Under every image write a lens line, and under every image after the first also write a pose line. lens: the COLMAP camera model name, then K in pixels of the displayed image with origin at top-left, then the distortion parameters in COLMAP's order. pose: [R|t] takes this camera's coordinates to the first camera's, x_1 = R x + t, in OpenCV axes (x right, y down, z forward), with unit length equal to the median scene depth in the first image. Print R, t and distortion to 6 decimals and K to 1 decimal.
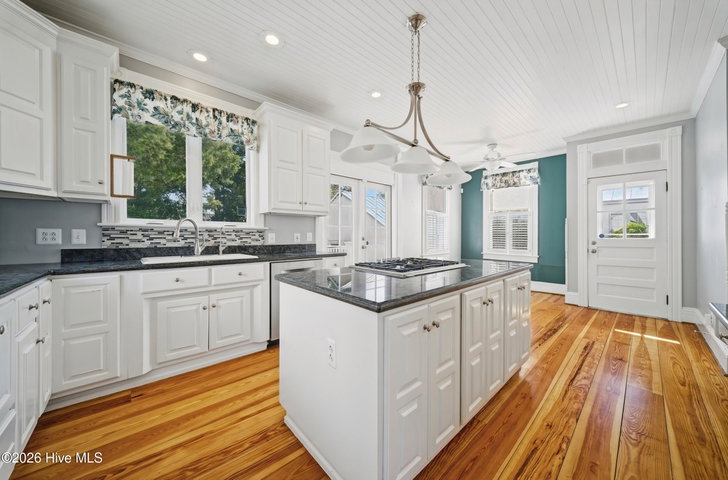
lens RADIAL K [[257.9, 0, 361.9], [0, 257.9, 238.5], [0, 0, 1]] dist [0.016642, -0.008477]
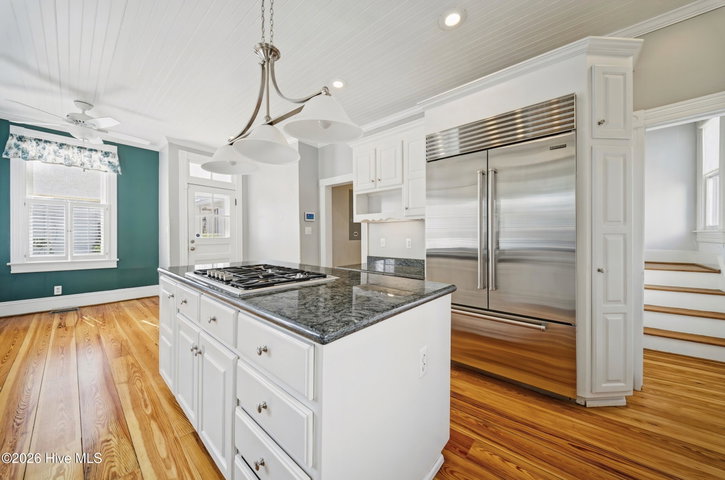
lens RADIAL K [[253.3, 0, 361.5], [0, 253.3, 239.0], [0, 0, 1]] dist [0.010444, -0.005576]
pose [[-0.113970, -0.013157, 0.993397, -0.279981], [0.006661, 0.999880, 0.014007, -0.004962], [-0.993462, 0.008213, -0.113869, 0.373176]]
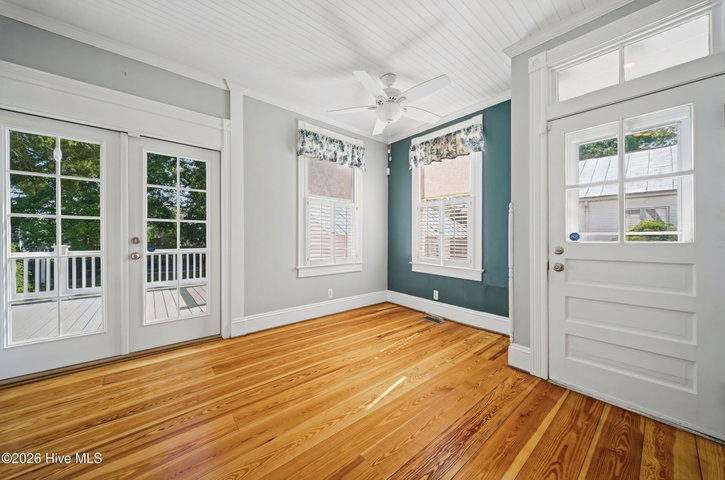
lens RADIAL K [[253.3, 0, 361.5], [0, 253.3, 239.0], [0, 0, 1]] dist [0.010444, -0.005576]
pose [[0.998952, 0.004875, -0.045521, 0.511468], [-0.005083, 0.999977, -0.004466, -0.001512], [0.045498, 0.004692, 0.998953, 0.475126]]
